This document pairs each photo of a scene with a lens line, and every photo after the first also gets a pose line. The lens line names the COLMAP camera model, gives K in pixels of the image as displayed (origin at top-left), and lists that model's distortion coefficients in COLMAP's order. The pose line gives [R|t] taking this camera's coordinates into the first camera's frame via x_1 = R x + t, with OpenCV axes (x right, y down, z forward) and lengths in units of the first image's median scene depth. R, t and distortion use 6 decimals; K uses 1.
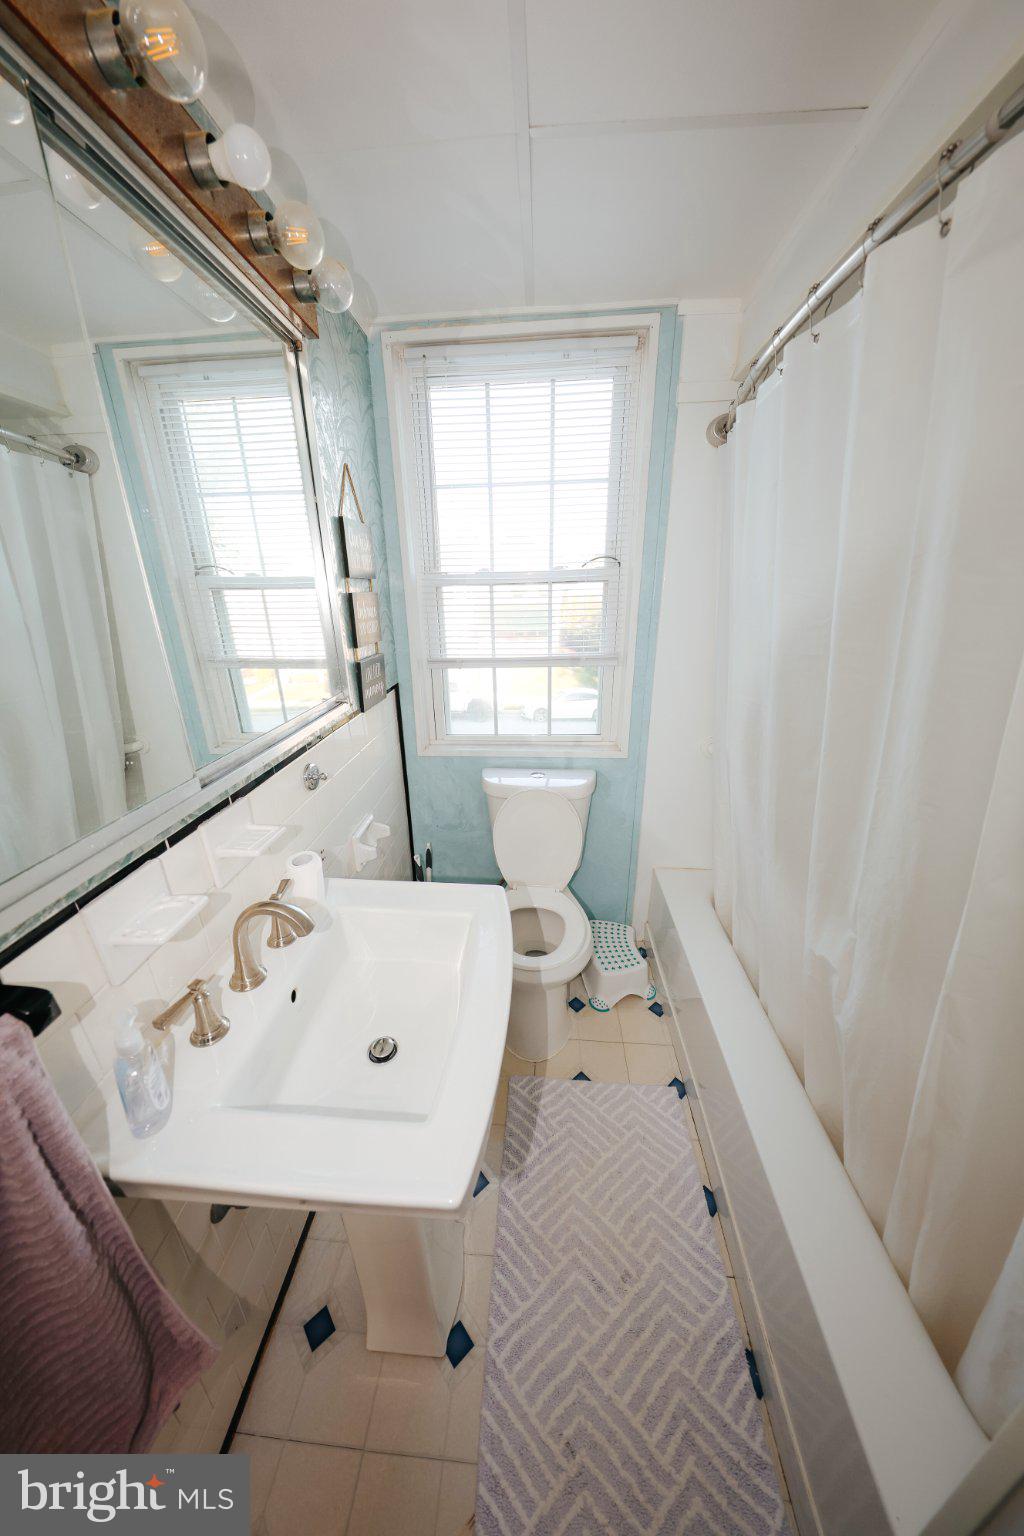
lens RADIAL K [[486.8, 0, 512.0], [0, 486.8, 768.0], [0, 0, 1]] dist [0.008436, -0.006614]
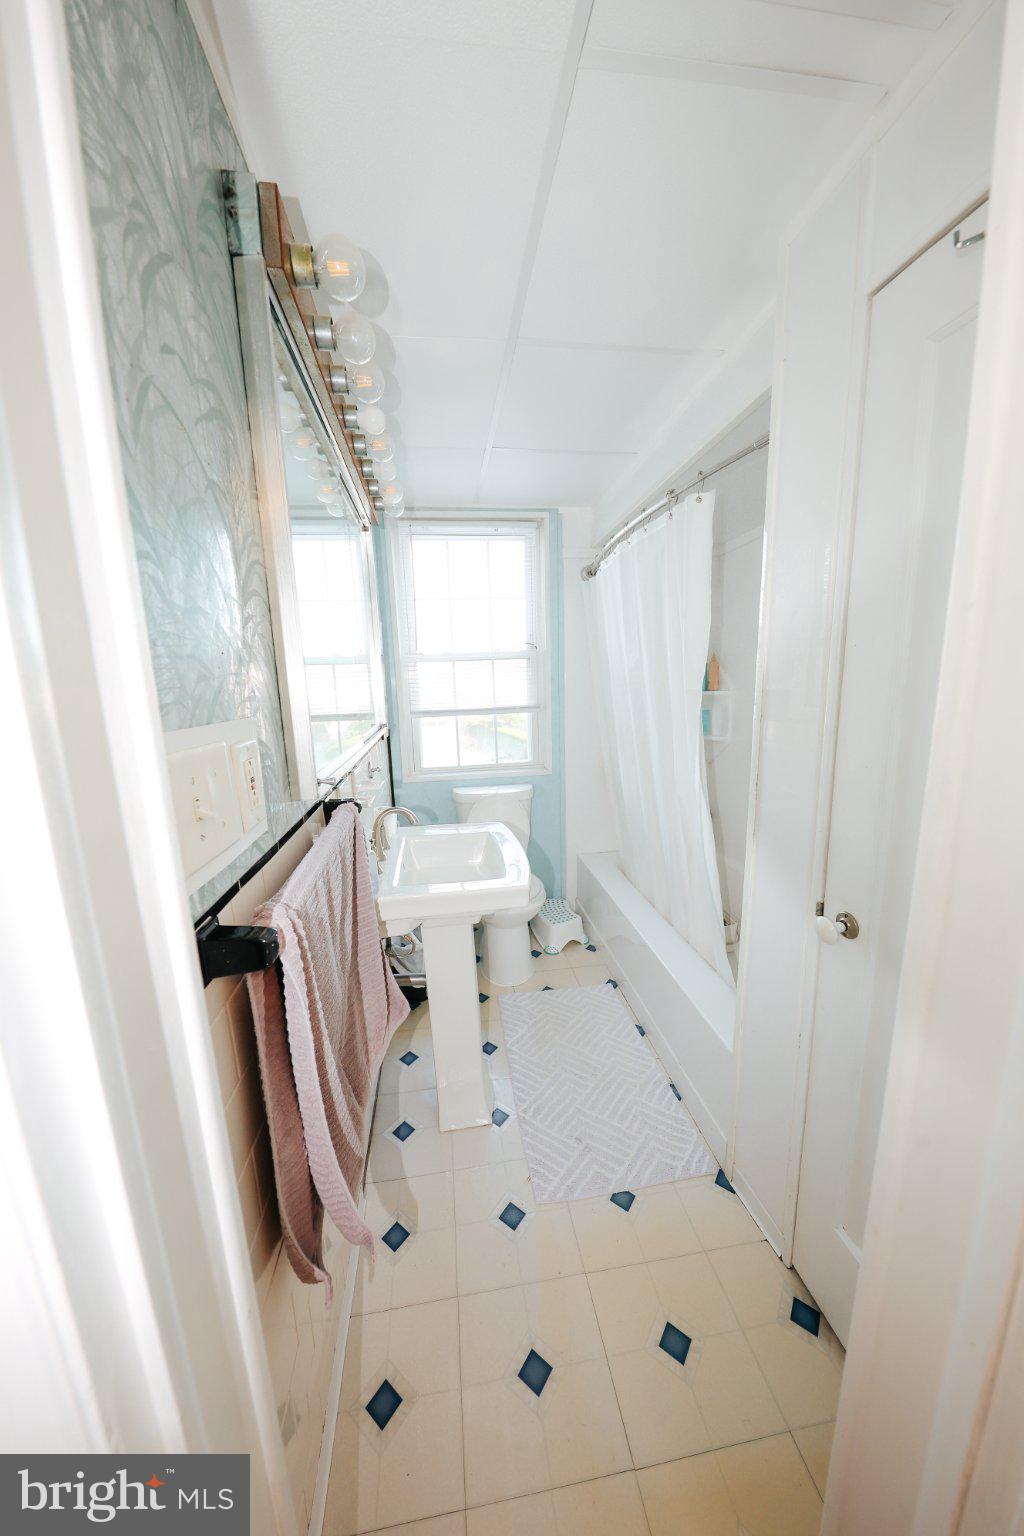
lens RADIAL K [[486.8, 0, 512.0], [0, 486.8, 768.0], [0, 0, 1]] dist [0.008436, -0.006614]
pose [[0.977037, -0.050622, 0.206969, -0.229100], [0.086918, 0.981562, -0.170236, 0.251744], [-0.194535, 0.184317, 0.963423, -0.479776]]
